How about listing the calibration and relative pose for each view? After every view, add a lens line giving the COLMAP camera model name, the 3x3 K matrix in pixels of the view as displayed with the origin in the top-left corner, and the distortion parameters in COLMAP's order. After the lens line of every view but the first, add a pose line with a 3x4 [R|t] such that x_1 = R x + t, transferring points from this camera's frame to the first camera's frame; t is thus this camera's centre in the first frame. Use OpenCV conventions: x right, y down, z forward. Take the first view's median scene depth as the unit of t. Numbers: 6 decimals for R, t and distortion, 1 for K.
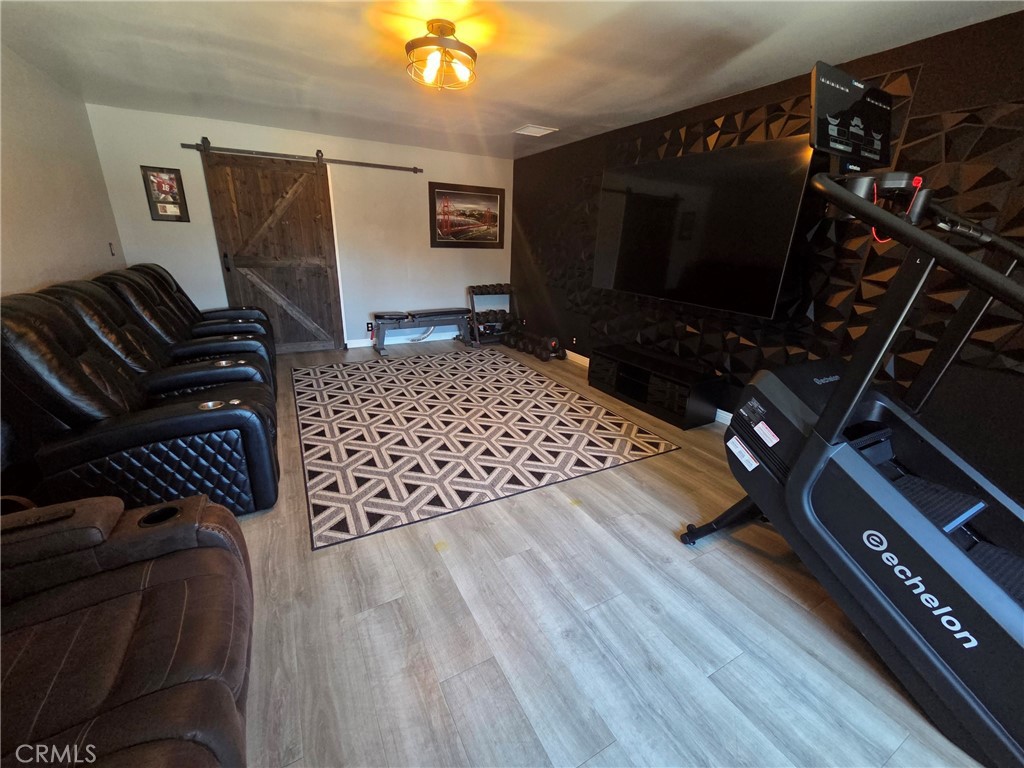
lens RADIAL K [[414.5, 0, 509.6], [0, 414.5, 383.8], [0, 0, 1]] dist [0.001550, -0.000137]
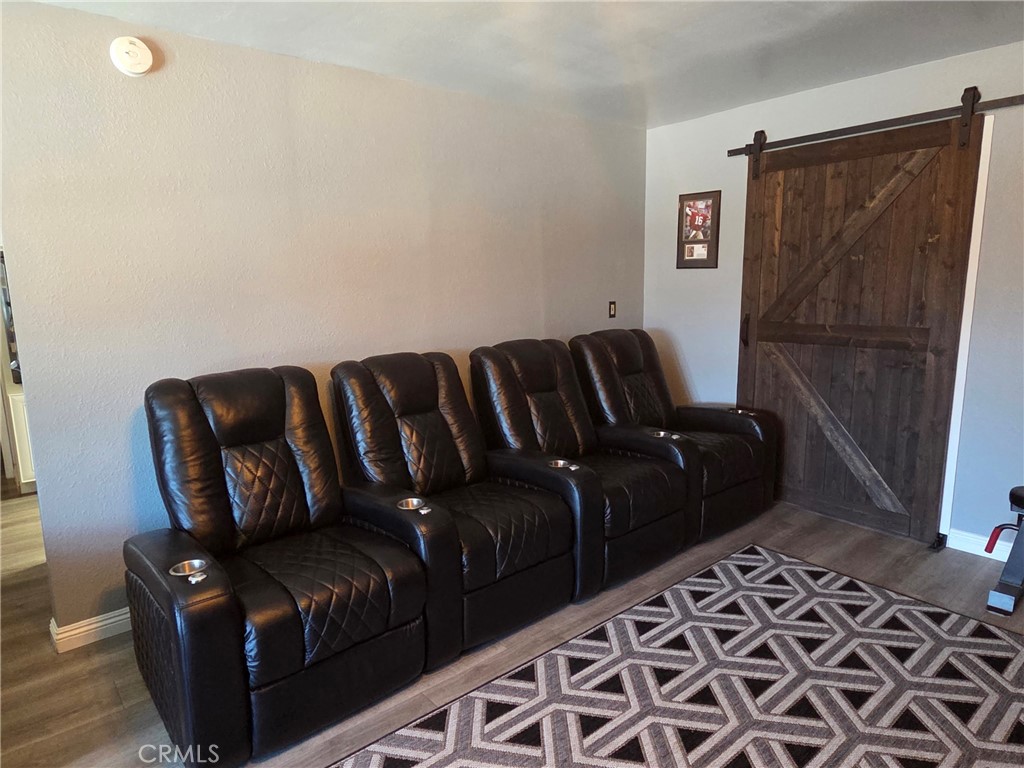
lens RADIAL K [[624.5, 0, 511.3], [0, 624.5, 385.0], [0, 0, 1]] dist [0.003261, -0.000449]
pose [[0.188835, 0.138142, -0.972244, 0.128203], [-0.292655, 0.952985, 0.078564, -0.208278], [0.937387, 0.269697, 0.220385, 0.559249]]
